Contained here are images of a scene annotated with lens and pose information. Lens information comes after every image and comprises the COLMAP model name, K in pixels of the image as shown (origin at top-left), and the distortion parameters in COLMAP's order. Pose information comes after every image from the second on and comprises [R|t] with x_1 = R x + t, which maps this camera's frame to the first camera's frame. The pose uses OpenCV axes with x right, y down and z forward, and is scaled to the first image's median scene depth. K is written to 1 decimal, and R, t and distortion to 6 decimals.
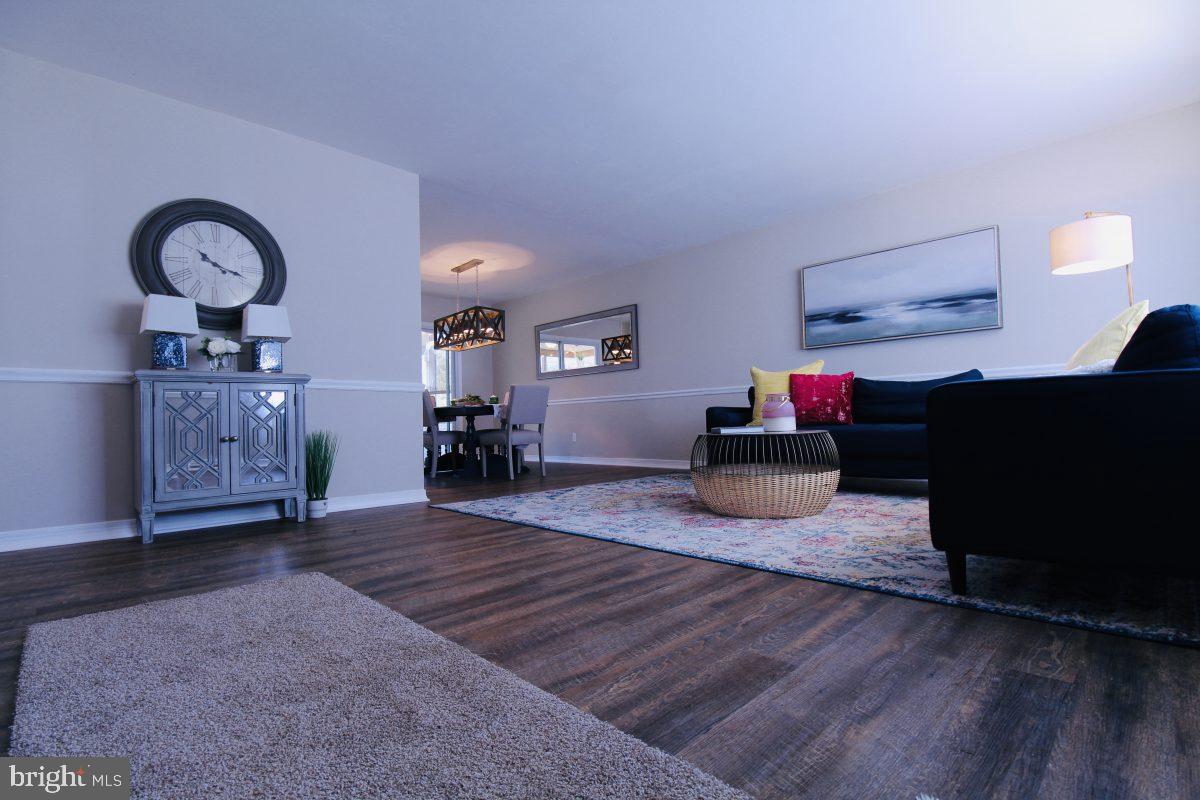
lens RADIAL K [[520.7, 0, 614.9], [0, 520.7, 406.4], [0, 0, 1]] dist [0.000901, -0.000205]
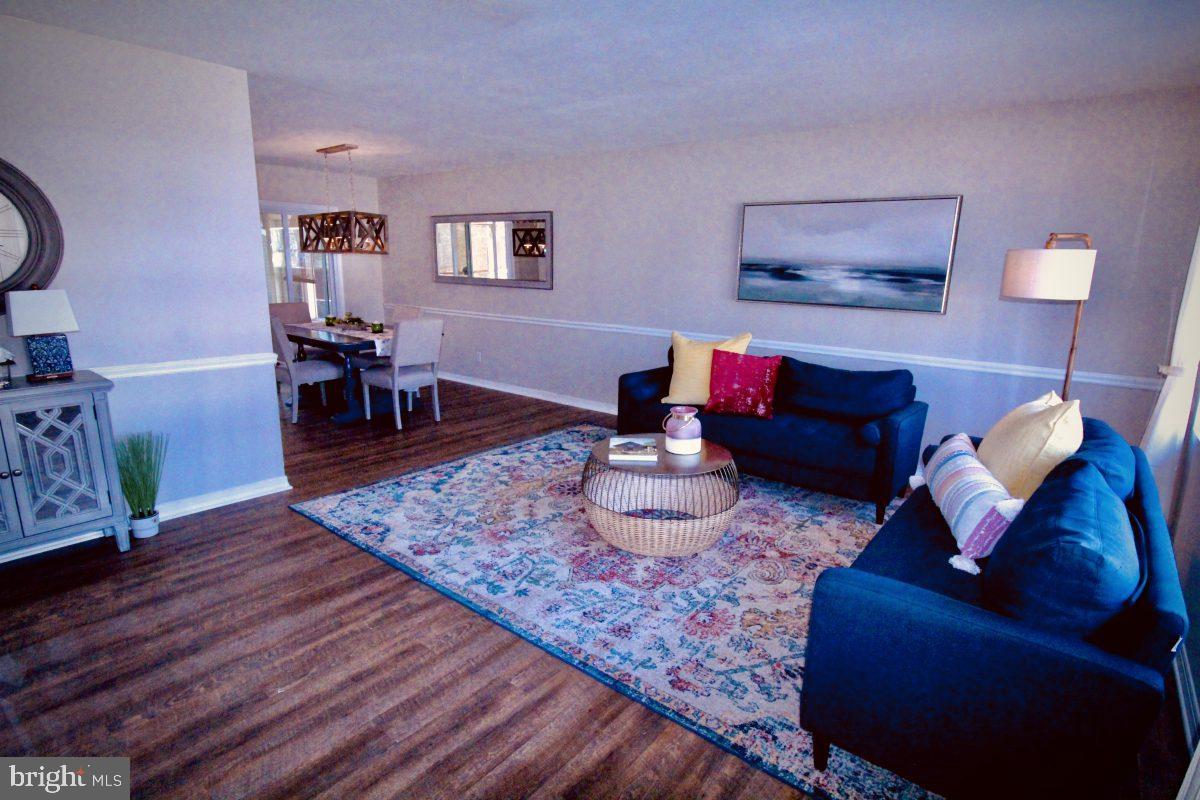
lens RADIAL K [[573.2, 0, 600.0], [0, 573.2, 400.0], [0, 0, 1]] dist [-0.001881, -0.001500]
pose [[0.993594, 0.026288, 0.109908, 0.042895], [-0.051547, 0.970926, 0.233765, -0.208325], [-0.100567, -0.237933, 0.966061, 0.062347]]
